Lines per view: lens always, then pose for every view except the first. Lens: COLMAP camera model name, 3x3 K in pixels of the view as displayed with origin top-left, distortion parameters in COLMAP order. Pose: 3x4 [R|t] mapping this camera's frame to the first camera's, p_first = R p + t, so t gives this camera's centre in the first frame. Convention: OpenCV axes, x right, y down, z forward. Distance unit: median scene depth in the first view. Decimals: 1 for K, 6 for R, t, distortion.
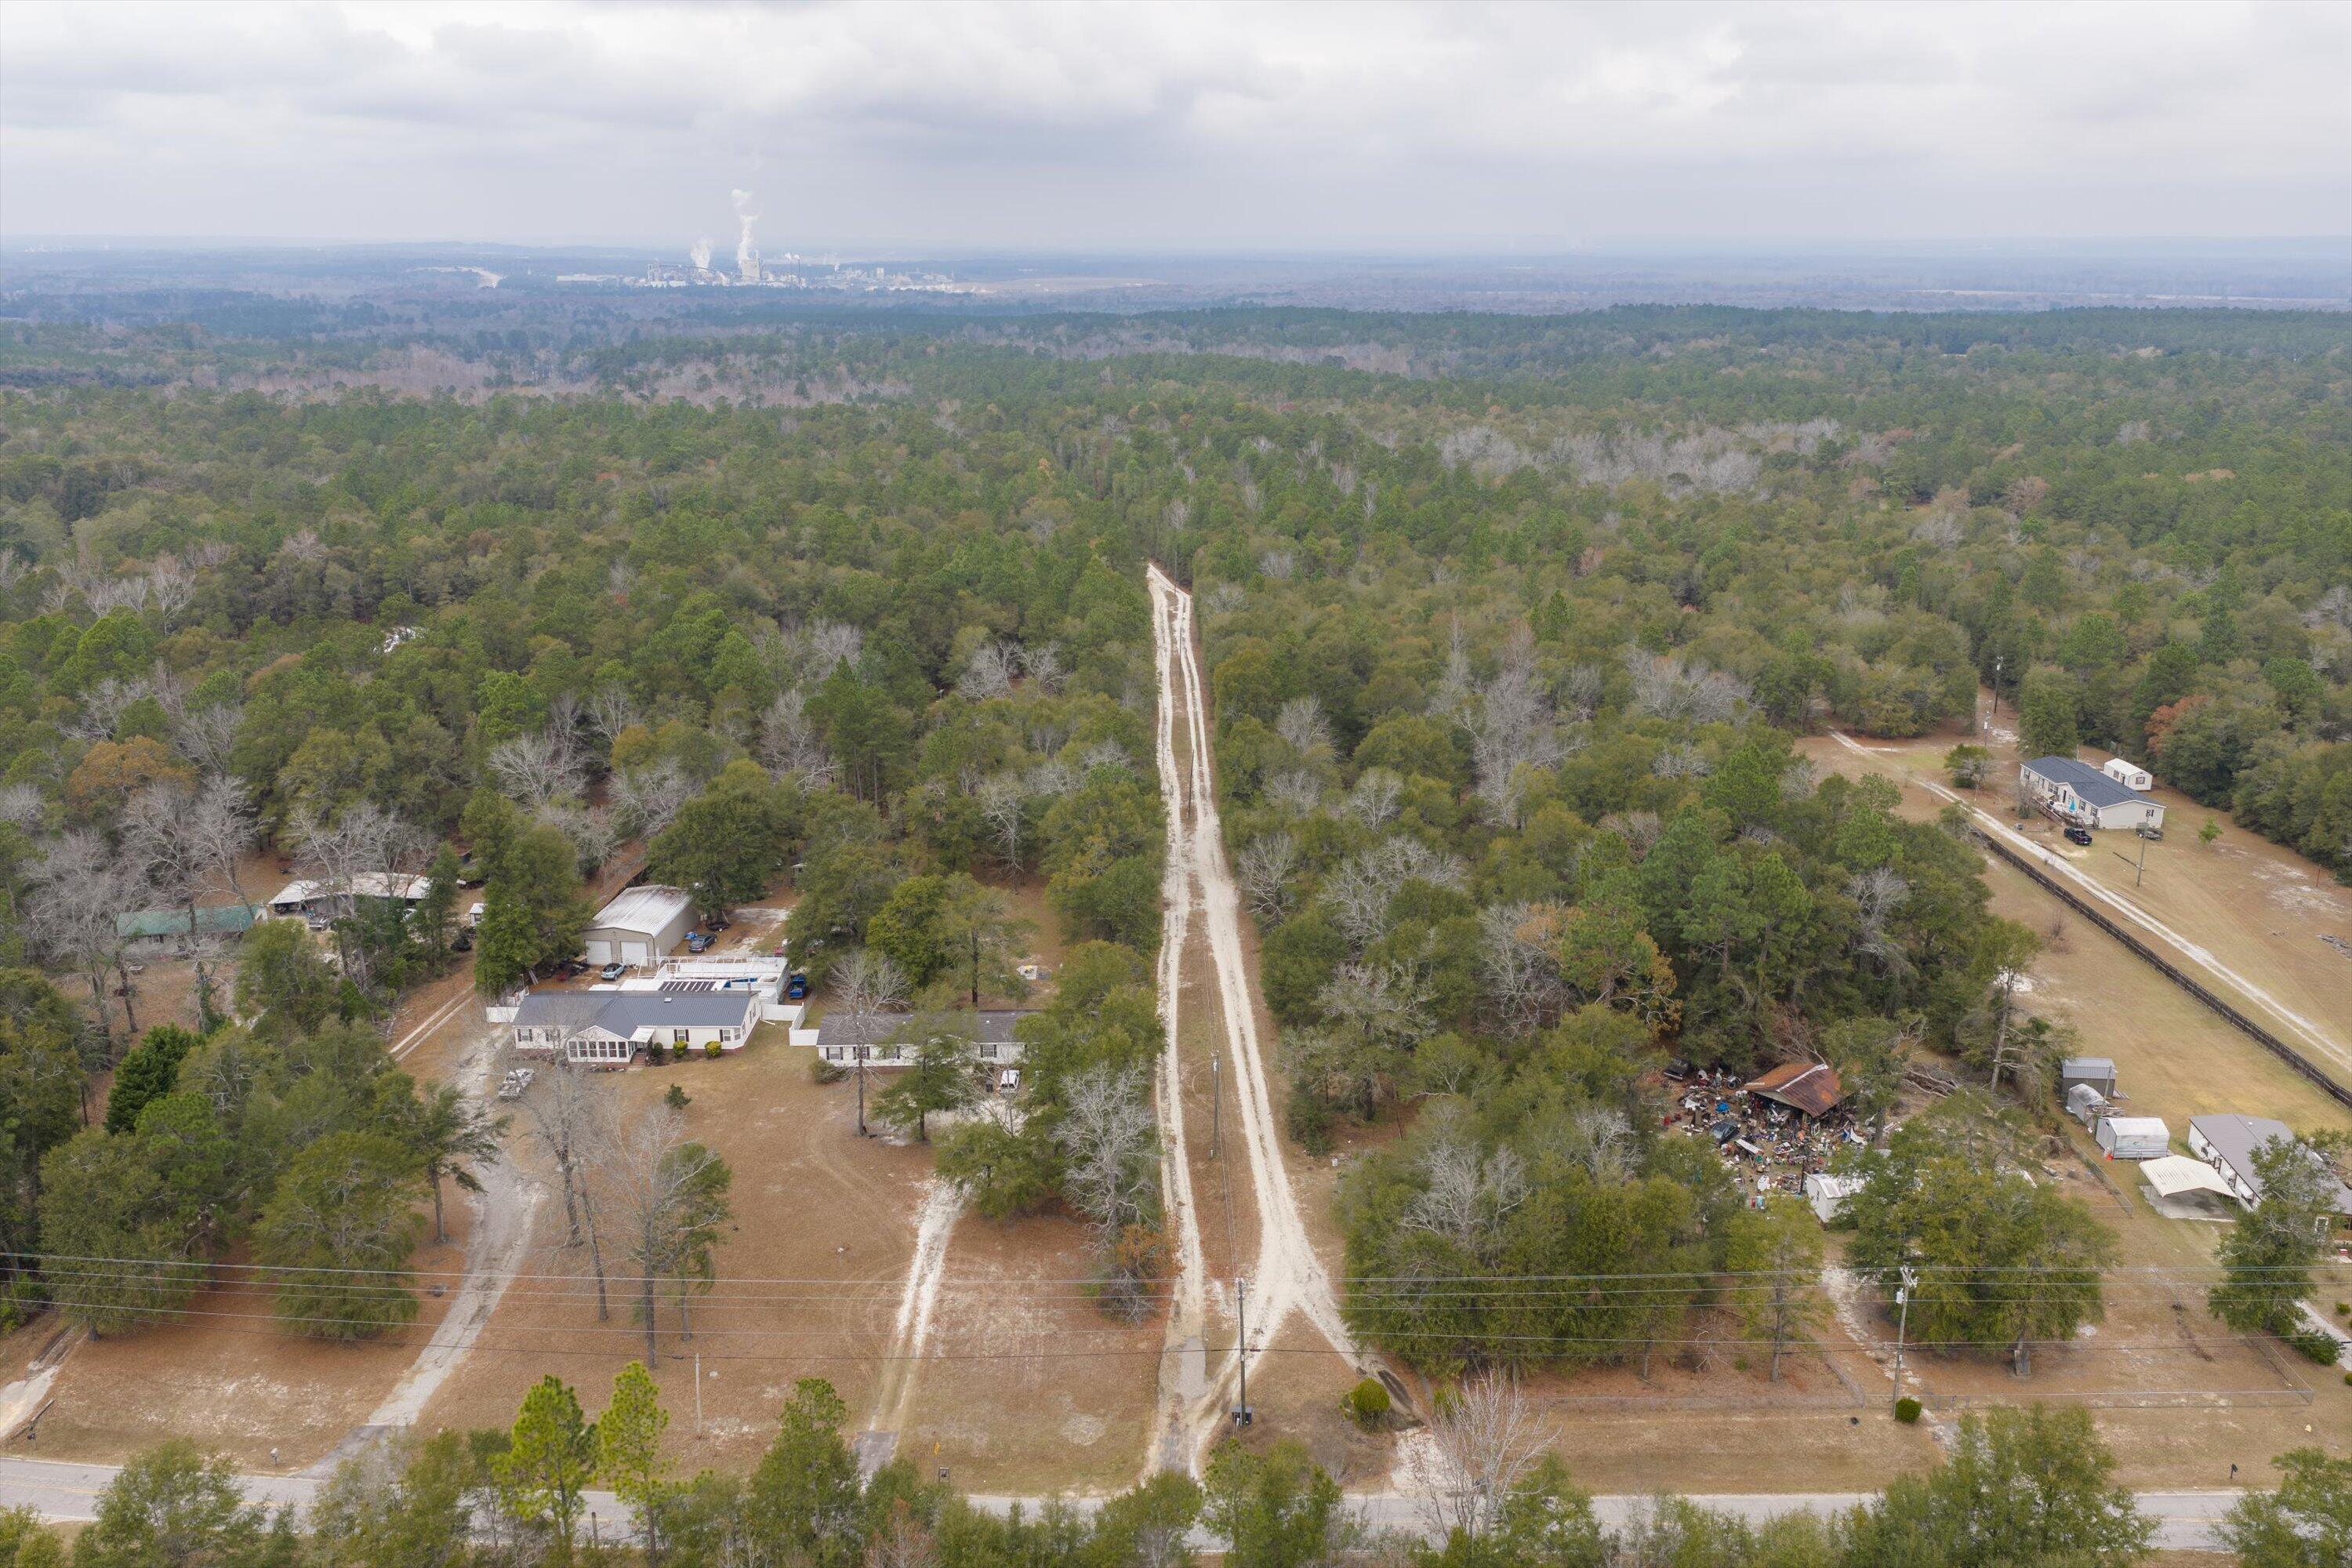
lens RADIAL K [[1948.8, 0, 1188.8], [0, 1948.8, 780.5], [0, 0, 1]] dist [0.016919, -0.030478]
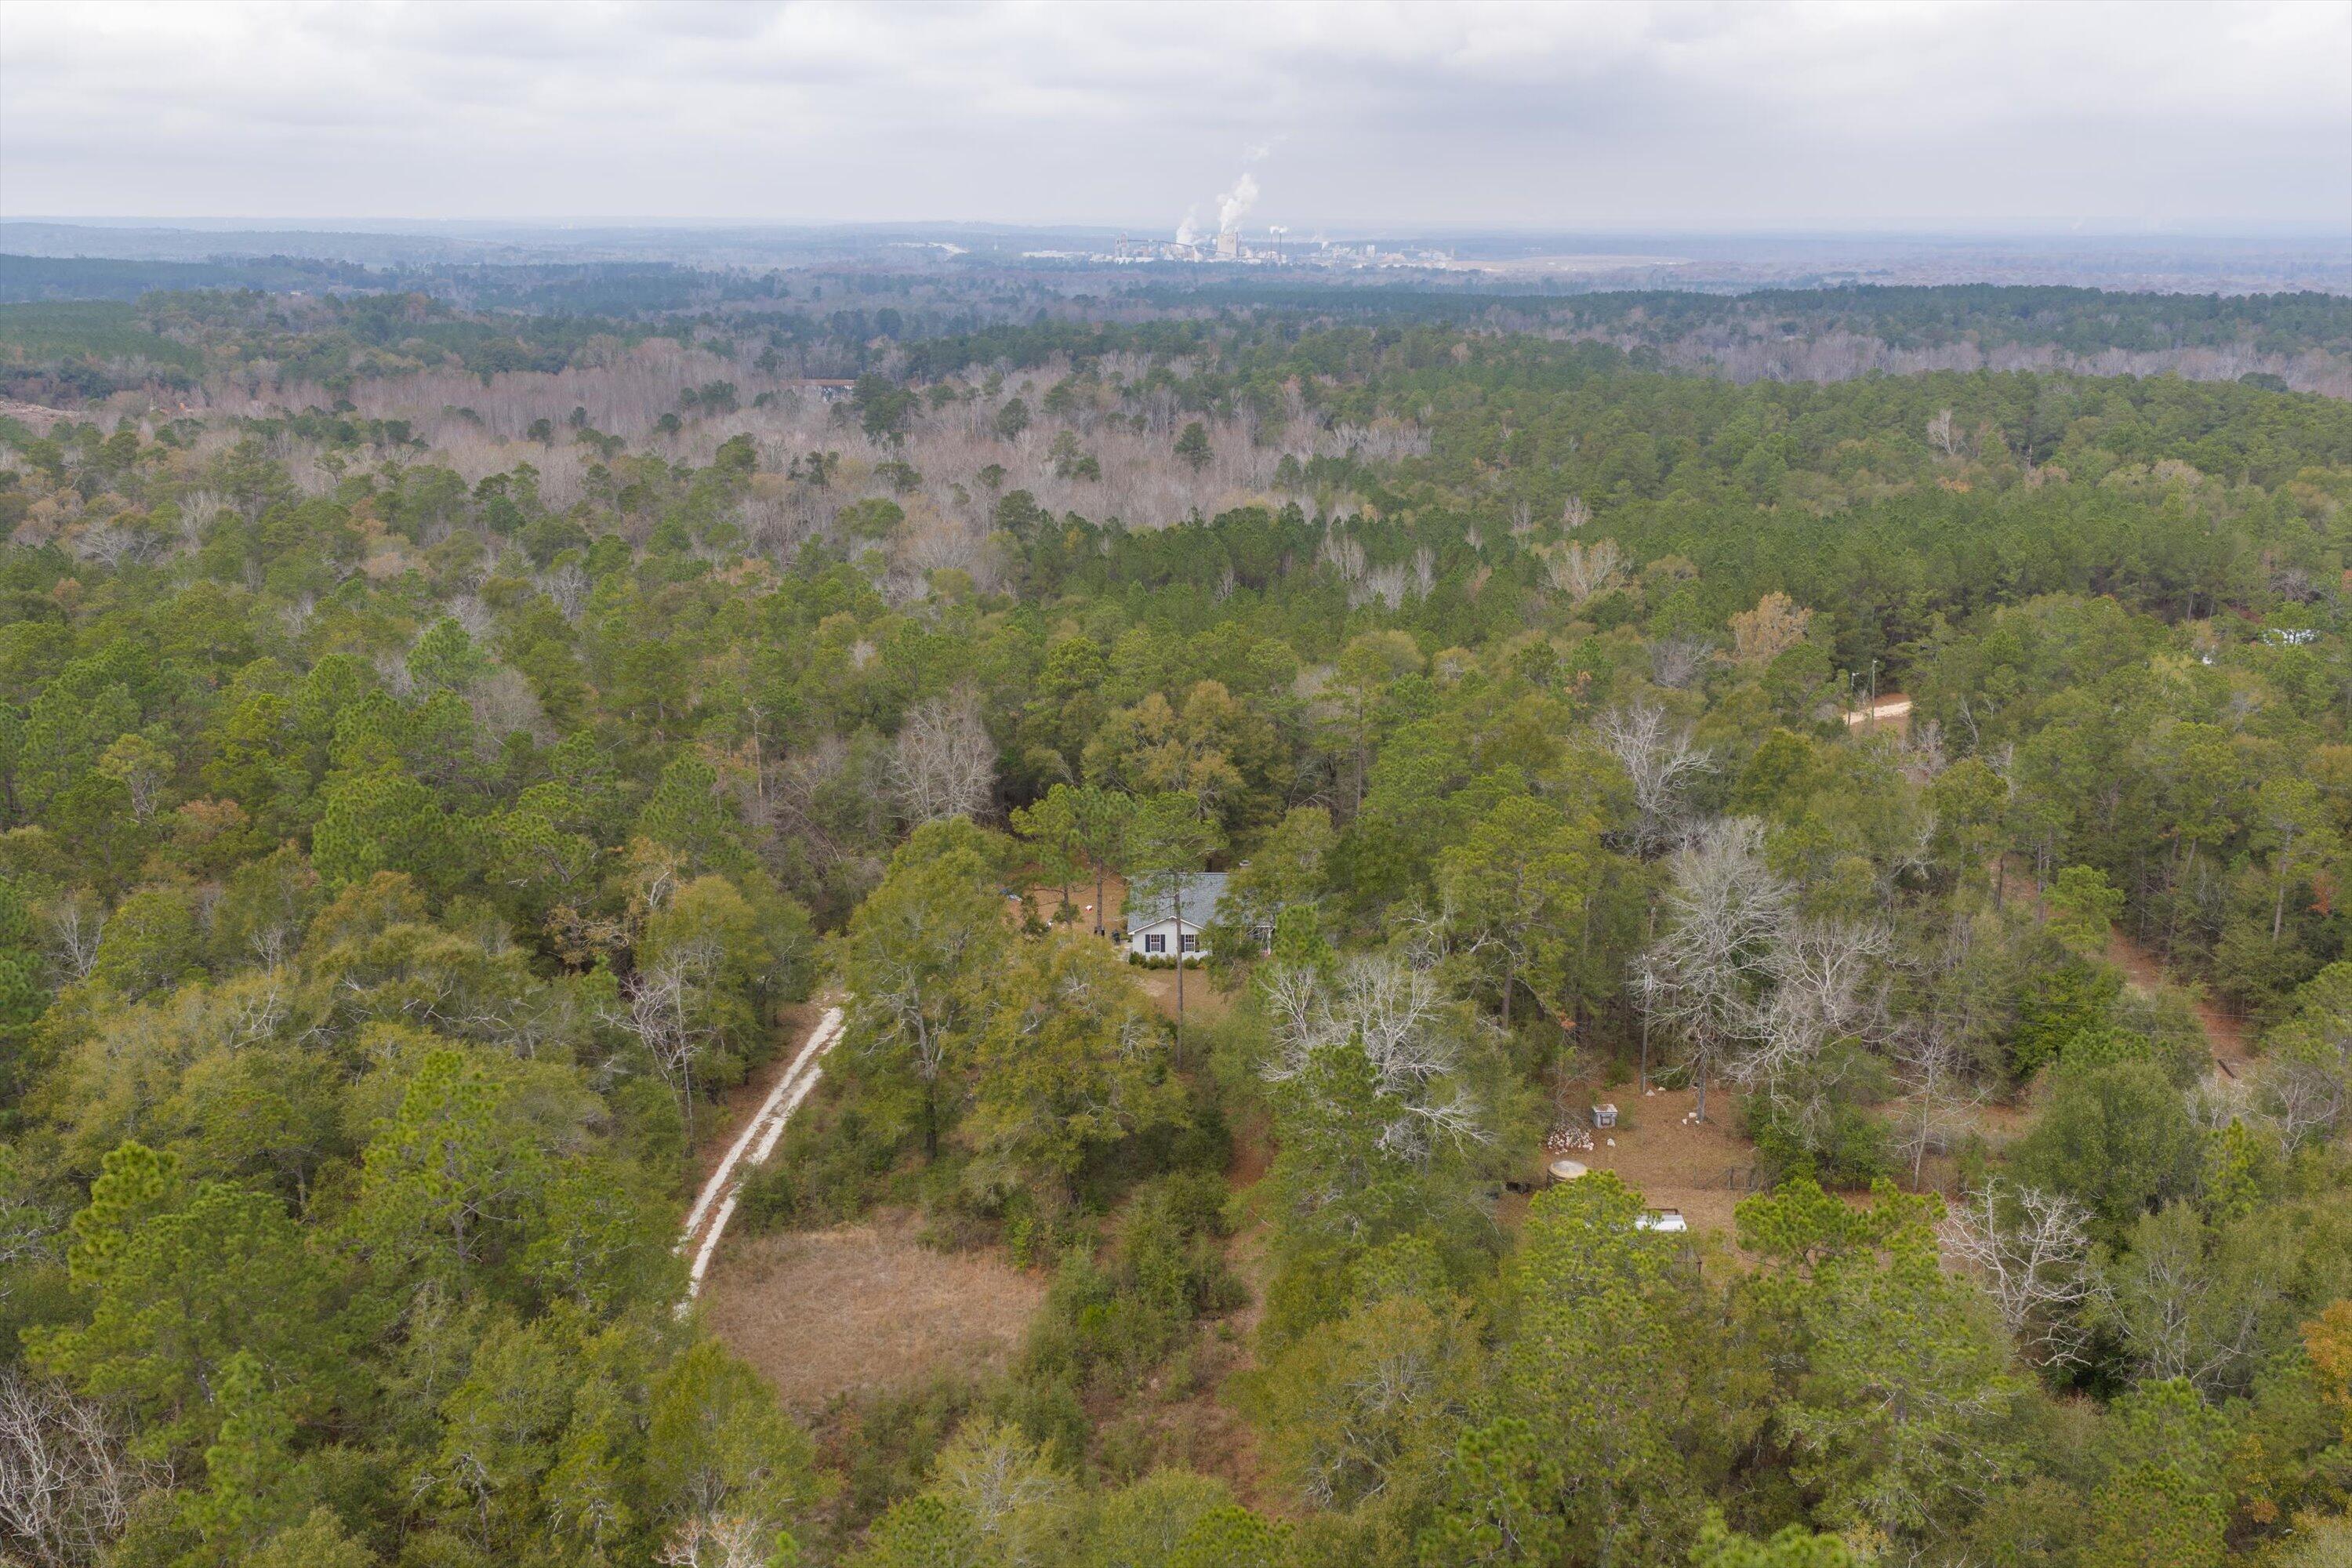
lens RADIAL K [[1948.8, 0, 1180.1], [0, 1948.8, 790.2], [0, 0, 1]] dist [0.016919, -0.030478]
pose [[0.970047, 0.068175, -0.233156, -0.068921], [-0.065356, 0.997665, 0.019801, -0.099152], [0.233961, -0.003970, 0.972238, 0.429854]]
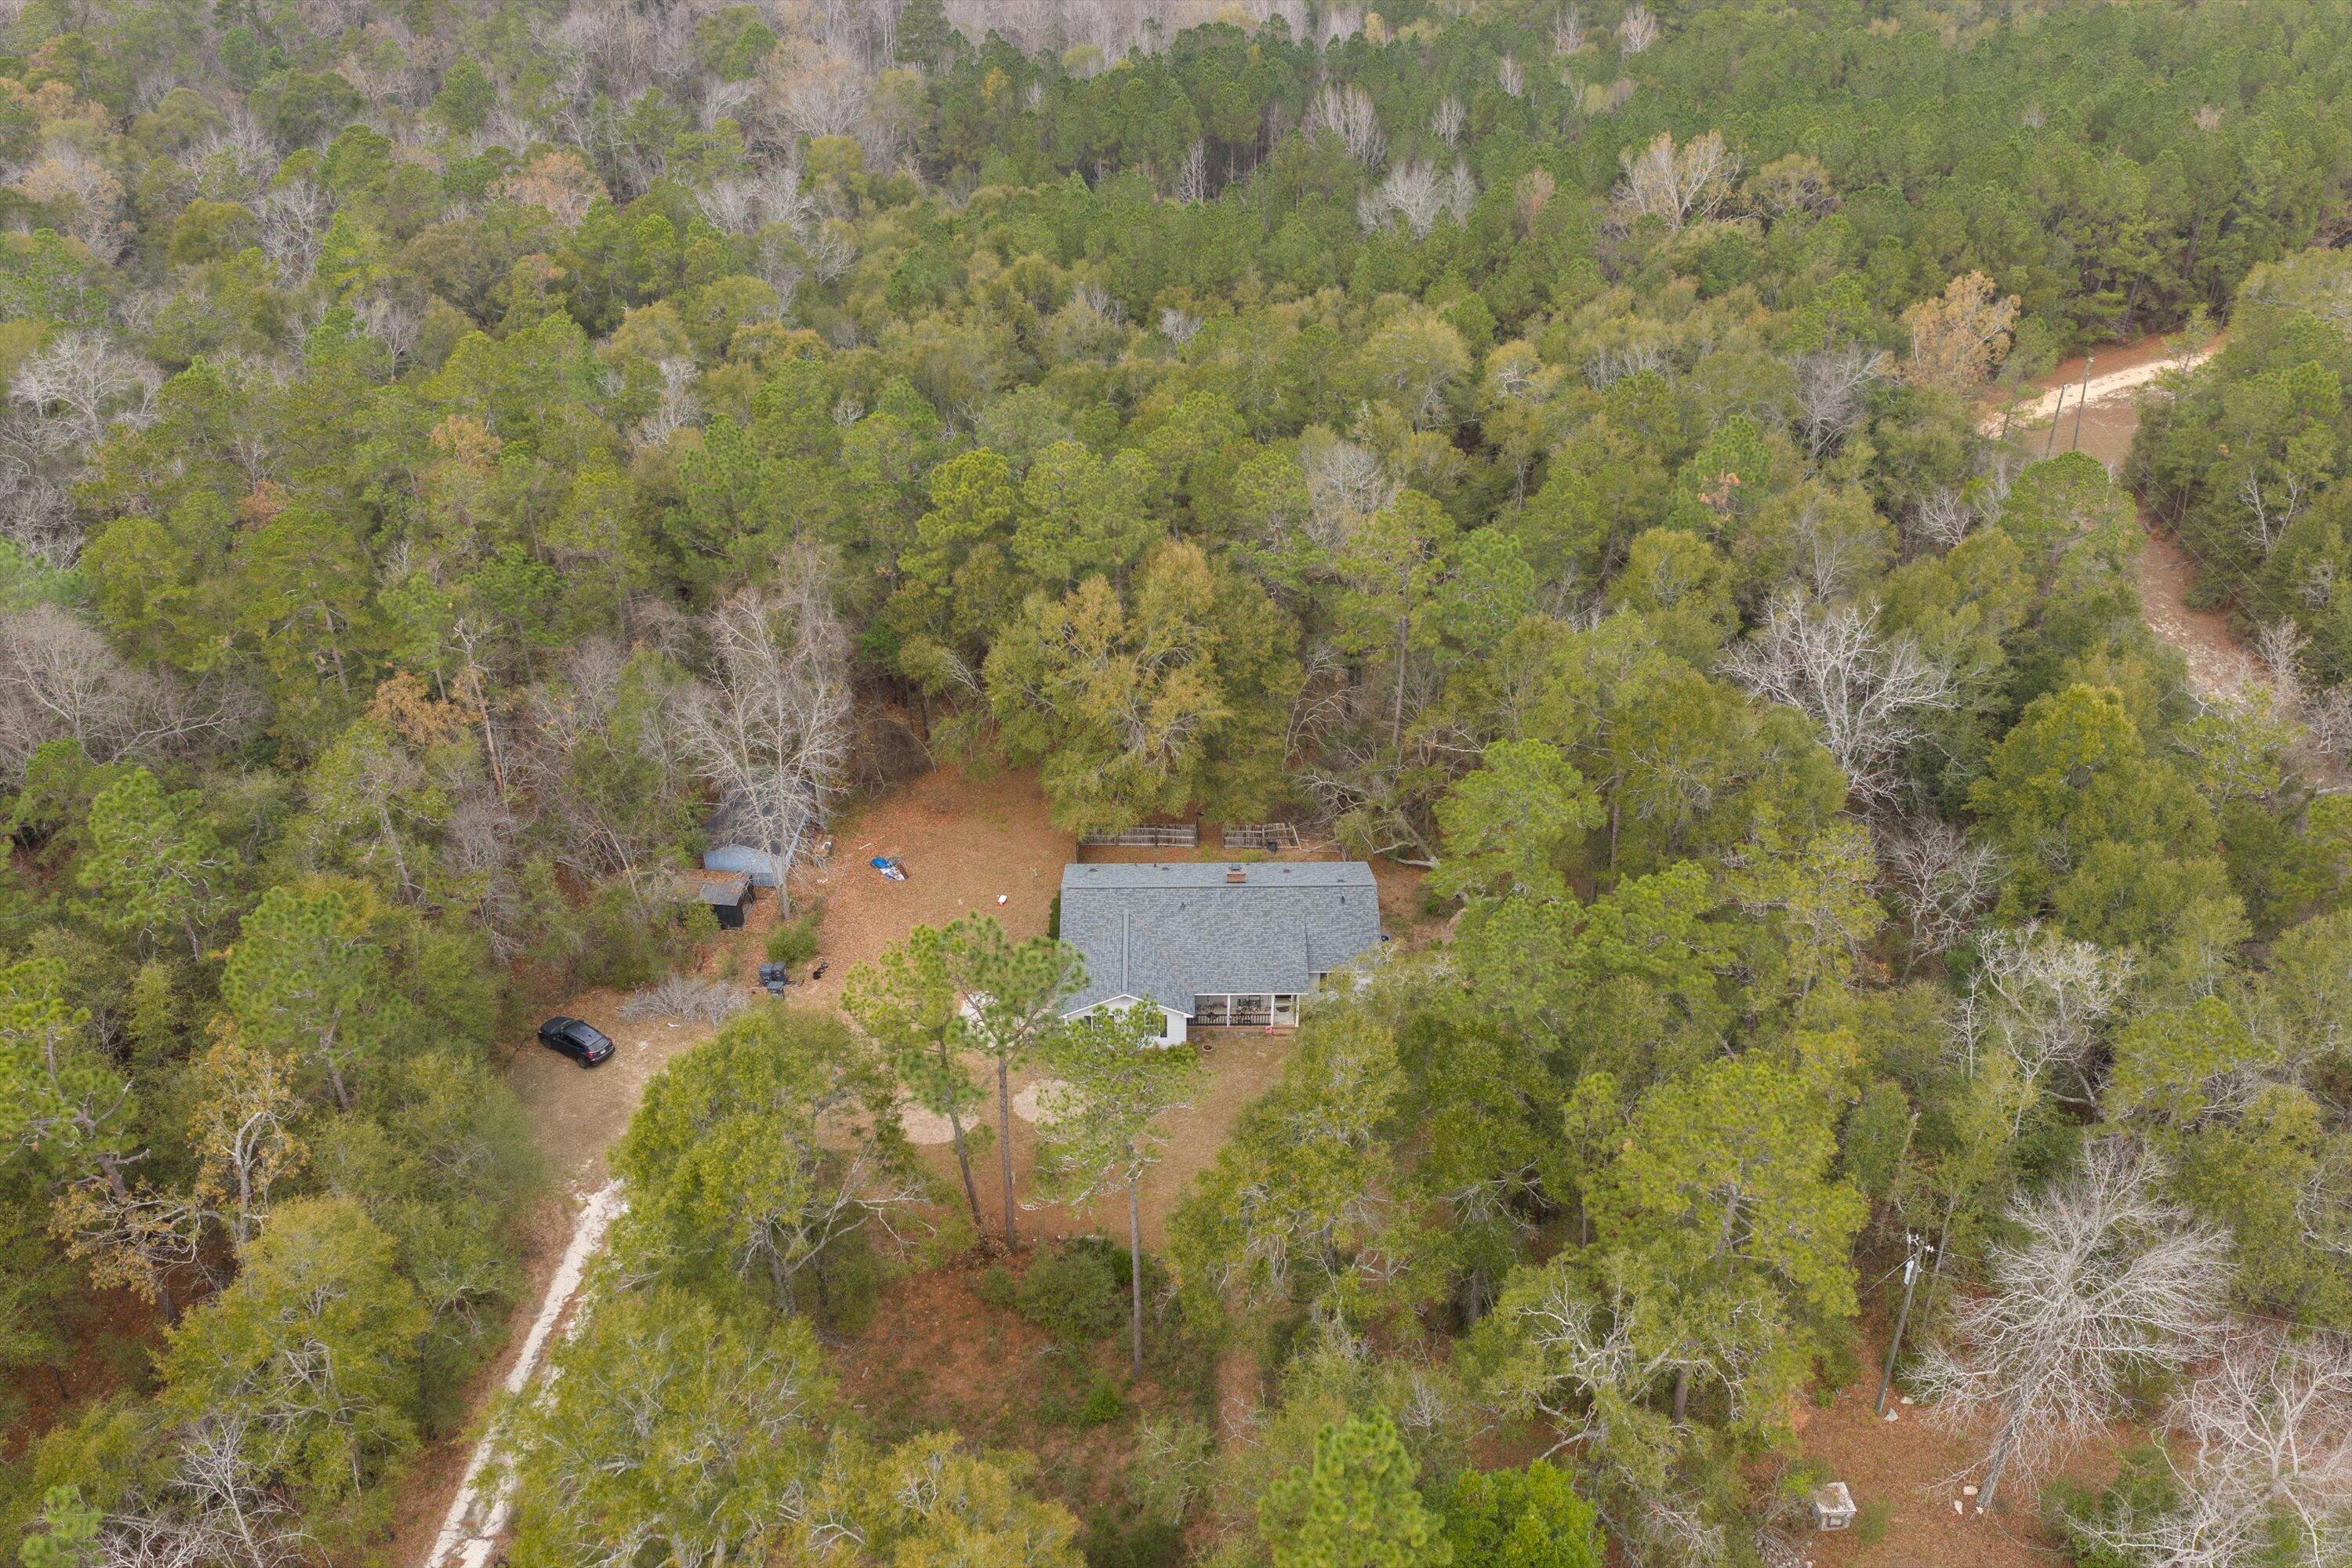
lens RADIAL K [[1948.8, 0, 1181.7], [0, 1948.8, 797.9], [0, 0, 1]] dist [0.016919, -0.030478]
pose [[0.975179, 0.120938, -0.185471, -0.079918], [-0.058681, 0.948865, 0.310180, -0.118603], [0.213500, -0.291597, 0.932410, 0.471883]]
